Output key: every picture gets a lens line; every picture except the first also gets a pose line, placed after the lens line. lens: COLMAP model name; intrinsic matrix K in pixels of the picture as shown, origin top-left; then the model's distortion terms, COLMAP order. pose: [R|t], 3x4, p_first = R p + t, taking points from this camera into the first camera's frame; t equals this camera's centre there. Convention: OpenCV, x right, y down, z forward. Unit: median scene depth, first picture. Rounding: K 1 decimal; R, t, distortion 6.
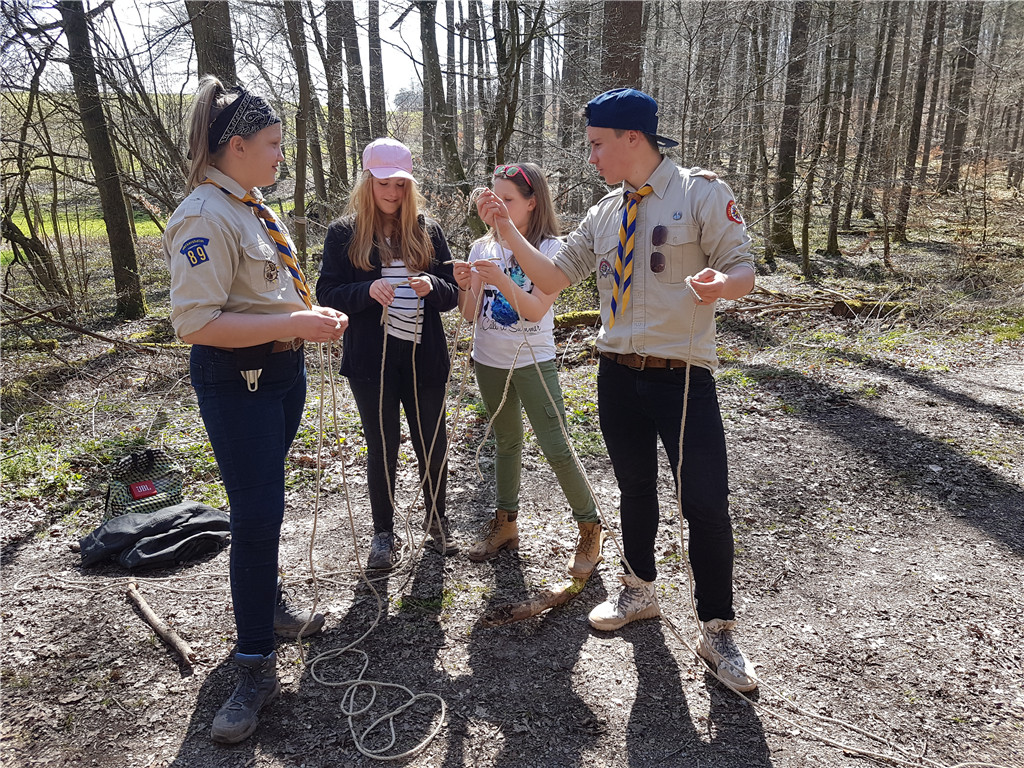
lens RADIAL K [[813.2, 0, 512.0], [0, 813.2, 384.0], [0, 0, 1]] dist [0.004533, -0.083610]
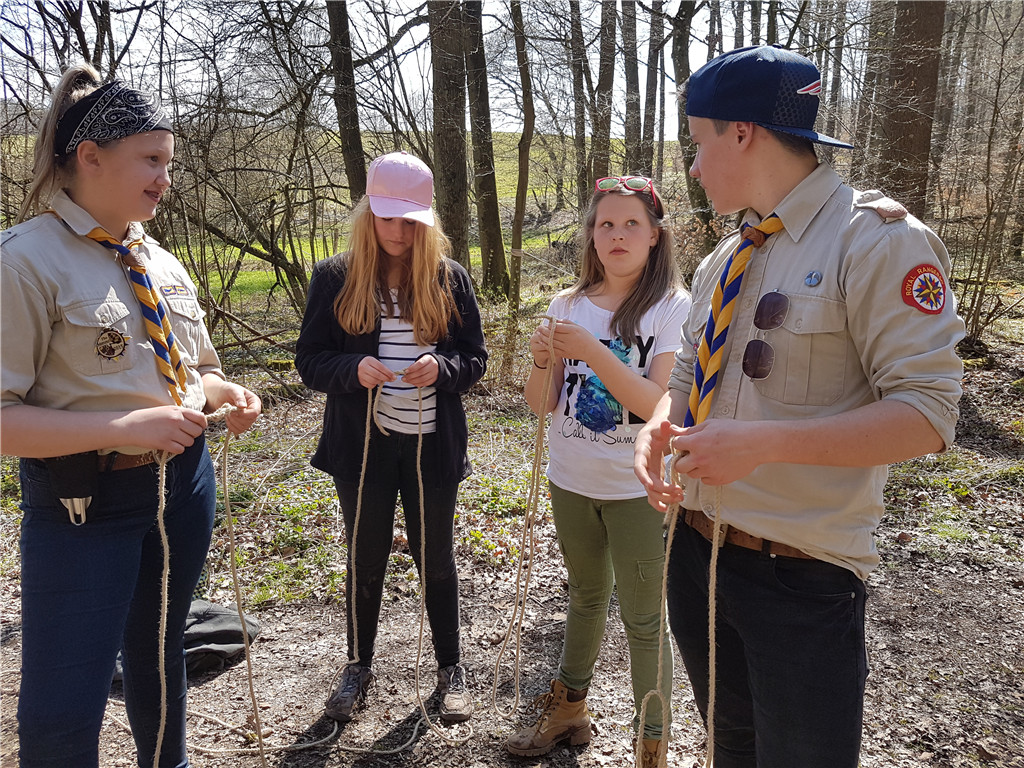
lens RADIAL K [[802.3, 0, 512.0], [0, 802.3, 384.0], [0, 0, 1]] dist [-0.000550, -0.002823]
pose [[0.940600, 0.069859, -0.332252, 0.127503], [-0.080678, 0.996562, -0.018862, -0.068486], [0.329792, 0.044547, 0.943002, 0.276248]]
